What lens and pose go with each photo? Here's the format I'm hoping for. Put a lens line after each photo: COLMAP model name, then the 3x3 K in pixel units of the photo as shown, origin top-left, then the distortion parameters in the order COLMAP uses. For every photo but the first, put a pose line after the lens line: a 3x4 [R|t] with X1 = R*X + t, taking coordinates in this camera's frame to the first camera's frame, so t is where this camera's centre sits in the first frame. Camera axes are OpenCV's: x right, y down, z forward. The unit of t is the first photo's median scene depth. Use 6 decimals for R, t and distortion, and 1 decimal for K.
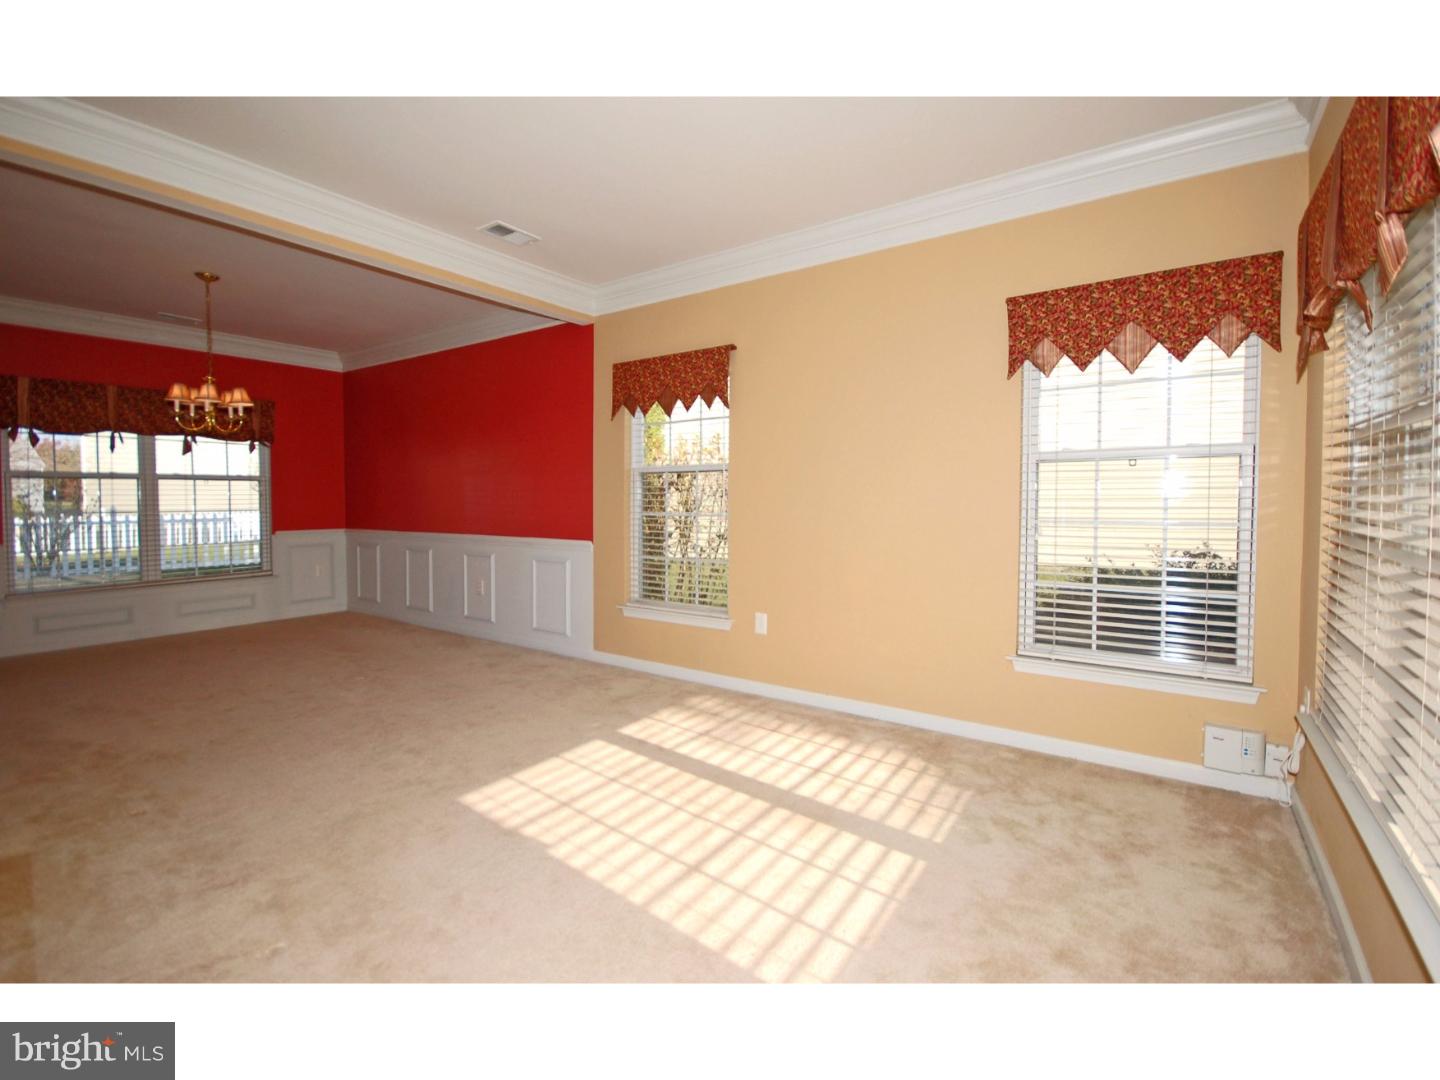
lens RADIAL K [[645.9, 0, 720.0], [0, 645.9, 540.0], [0, 0, 1]] dist [-0.000066, -0.000151]
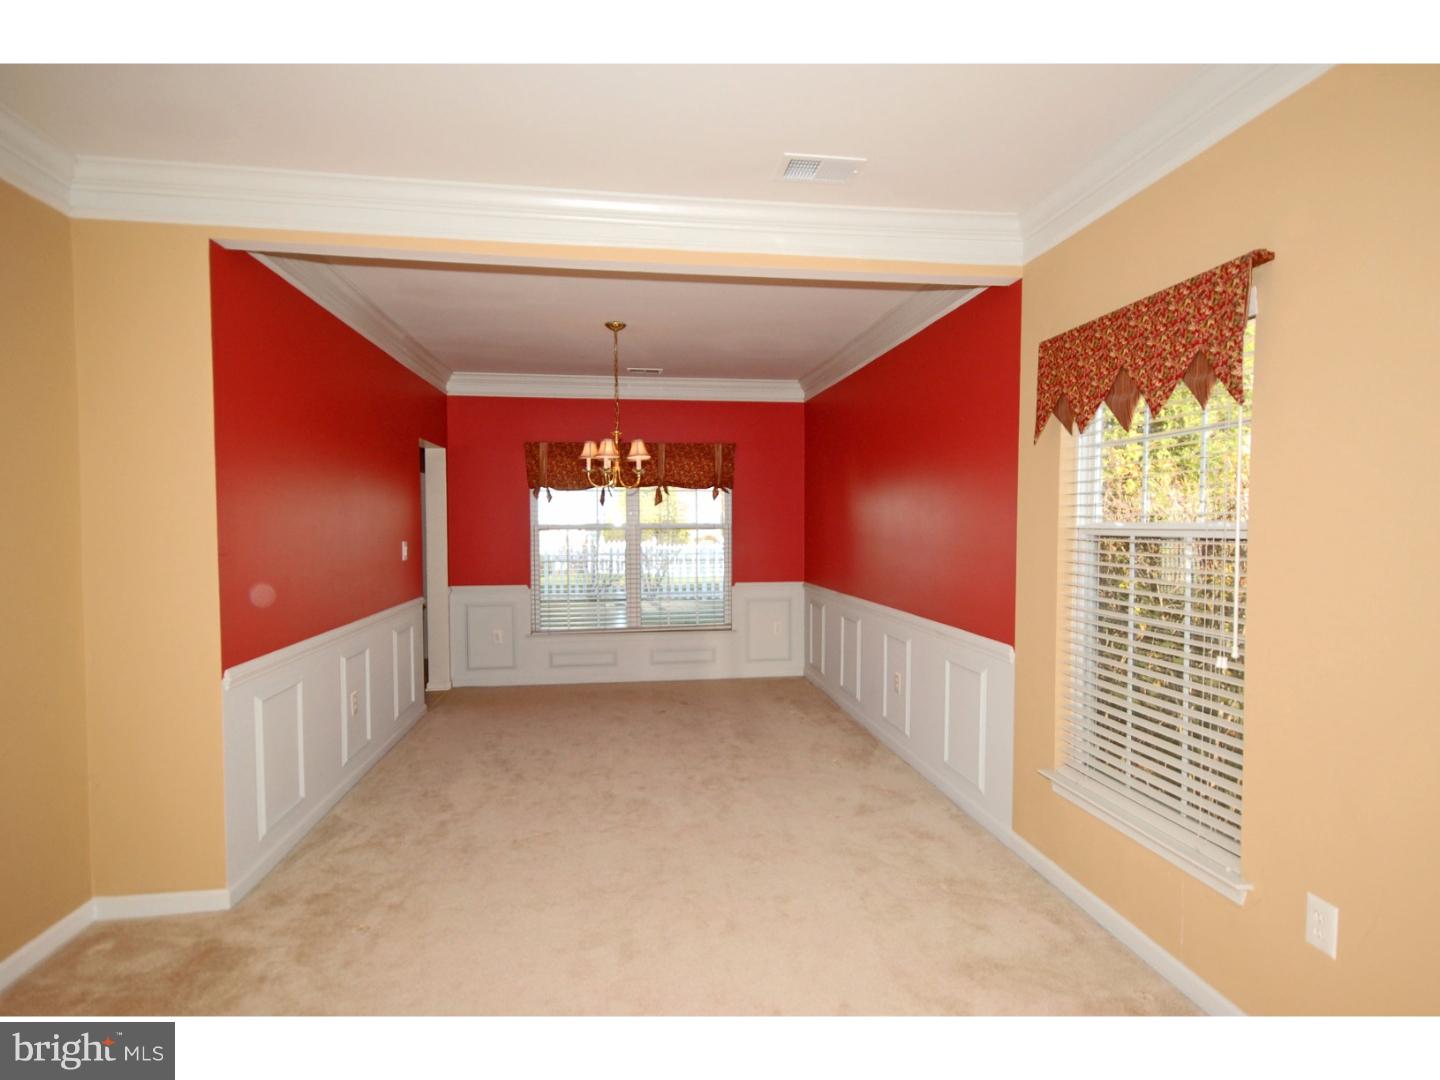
lens RADIAL K [[757.4, 0, 723.2], [0, 757.4, 558.4], [0, 0, 1]] dist [0.018427, 0.001301]
pose [[0.688723, 0.032011, -0.724318, 0.124783], [-0.043955, 0.999031, 0.002358, -0.071557], [0.723691, 0.030213, 0.689462, 0.335839]]
